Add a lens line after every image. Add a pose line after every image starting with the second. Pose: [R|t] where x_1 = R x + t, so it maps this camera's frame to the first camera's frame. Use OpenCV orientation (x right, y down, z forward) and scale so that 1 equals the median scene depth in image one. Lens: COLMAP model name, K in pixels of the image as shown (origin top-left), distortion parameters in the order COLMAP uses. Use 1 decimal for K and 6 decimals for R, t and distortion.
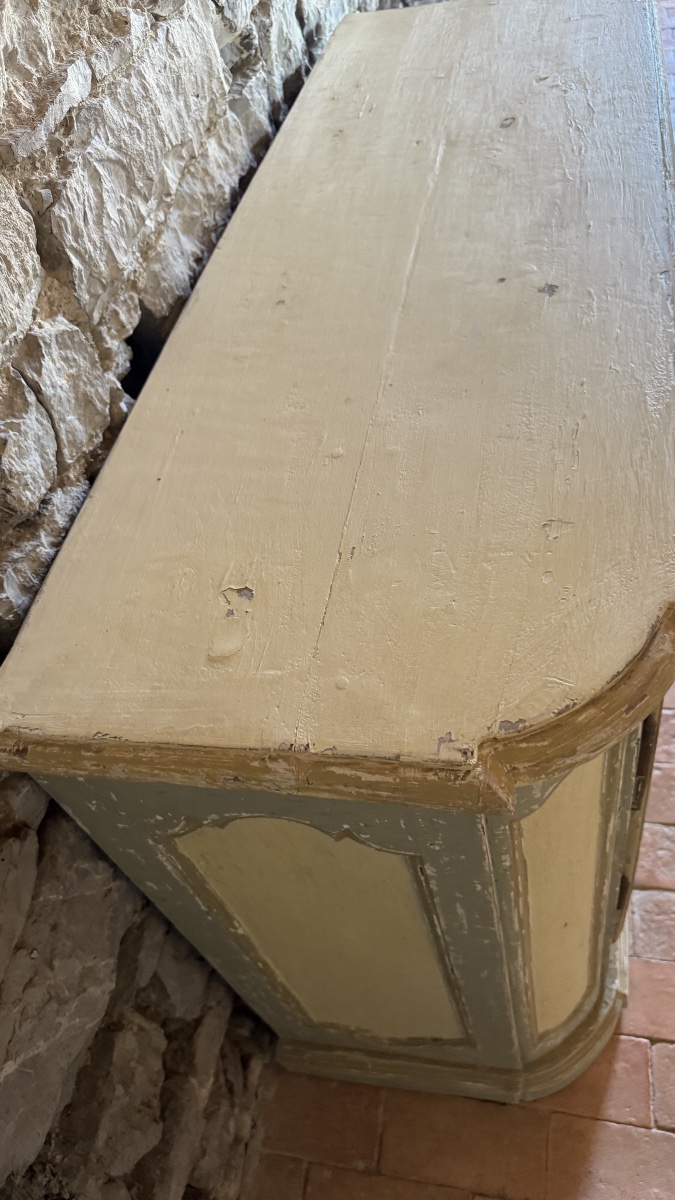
lens RADIAL K [[868.9, 0, 337.5], [0, 868.9, 600.0], [0, 0, 1]] dist [-0.000660, 0.001963]
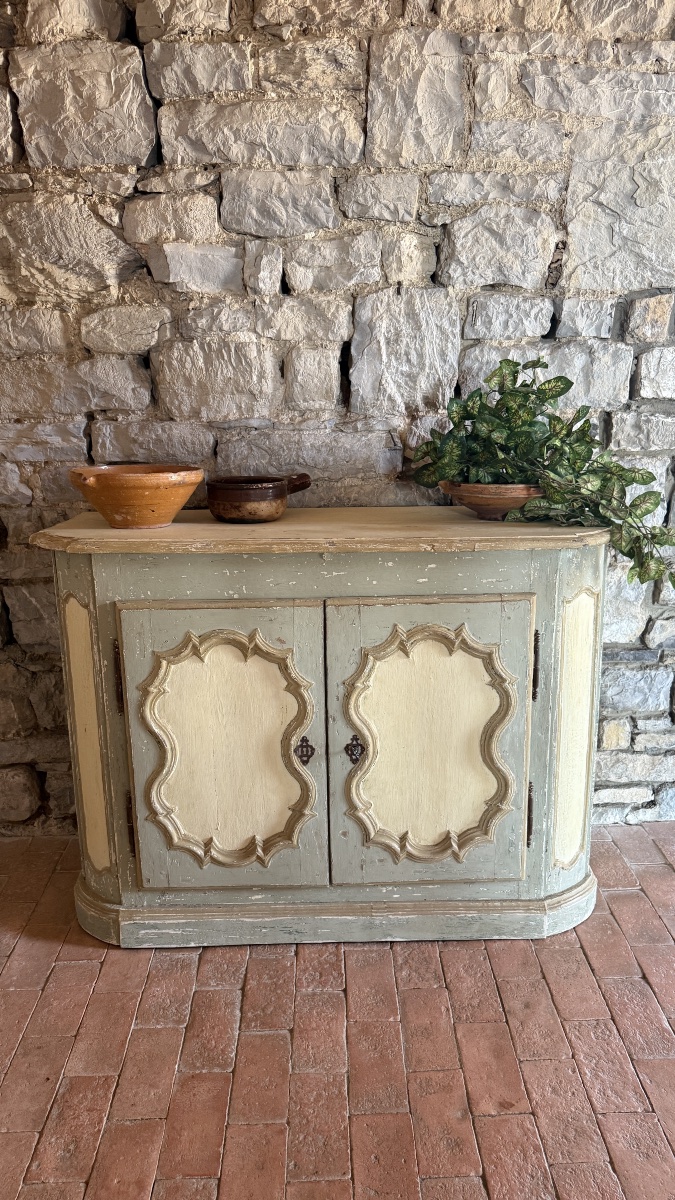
lens RADIAL K [[859.3, 0, 338.8], [0, 859.3, 606.0], [0, 0, 1]] dist [0.051154, -0.089252]
pose [[0.177104, 0.404563, -0.897197, 1.667895], [-0.765727, 0.629342, 0.132630, -0.473009], [0.618301, 0.663520, 0.421244, 0.165595]]
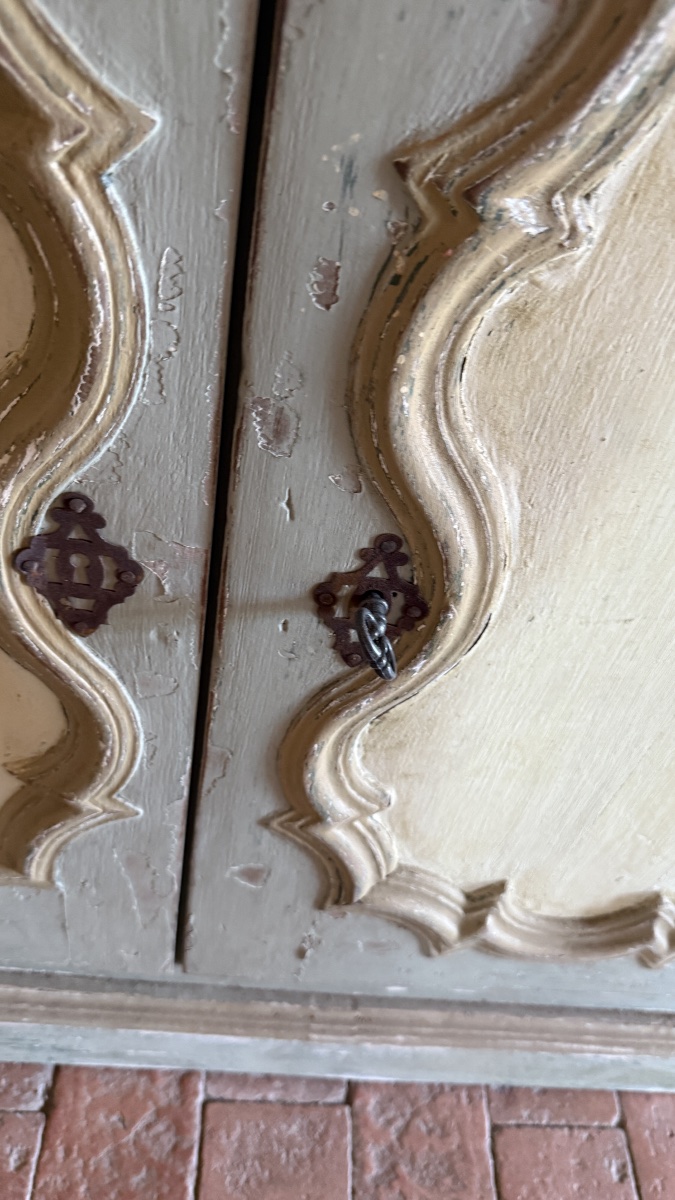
lens RADIAL K [[859.3, 0, 338.8], [0, 859.3, 606.0], [0, 0, 1]] dist [0.051154, -0.089252]
pose [[0.141841, 0.805315, -0.575629, 0.506634], [-0.870136, 0.378684, 0.315375, -0.195181], [0.471958, 0.456142, 0.754447, 0.818789]]
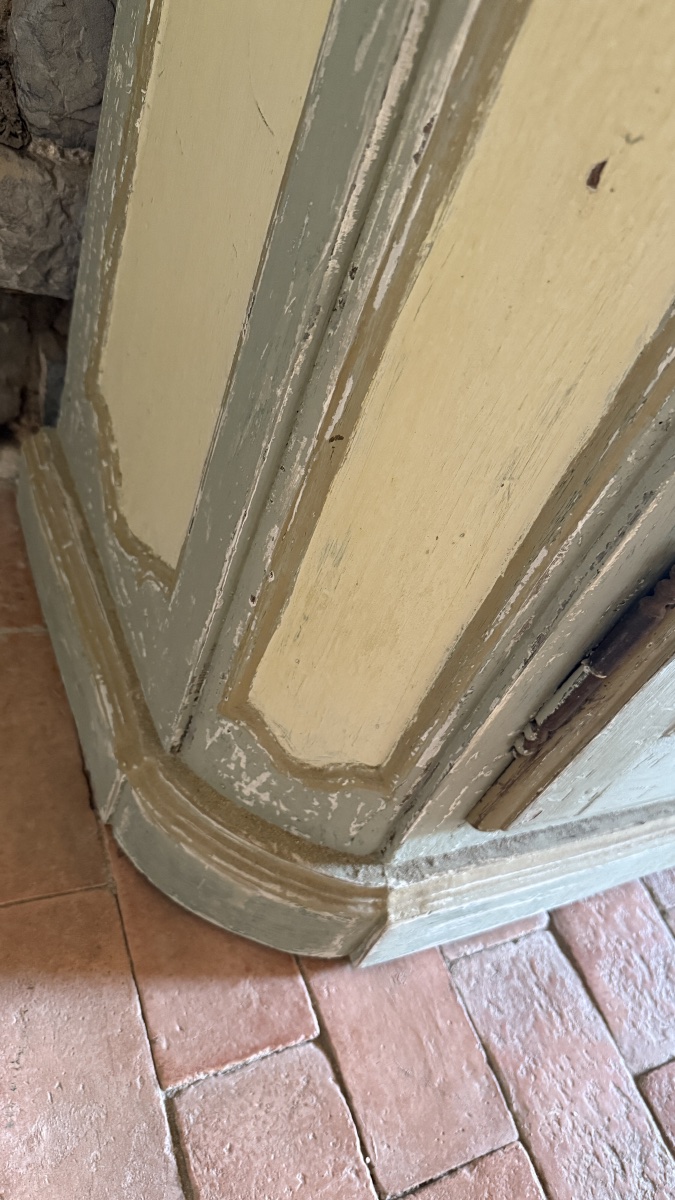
lens RADIAL K [[868.9, 0, 337.5], [0, 868.9, 600.0], [0, 0, 1]] dist [-0.000660, 0.001963]
pose [[0.453458, 0.823490, -0.340941, 0.341615], [-0.872907, 0.487599, 0.016735, 0.388971], [0.180024, 0.290021, 0.939936, 0.506348]]
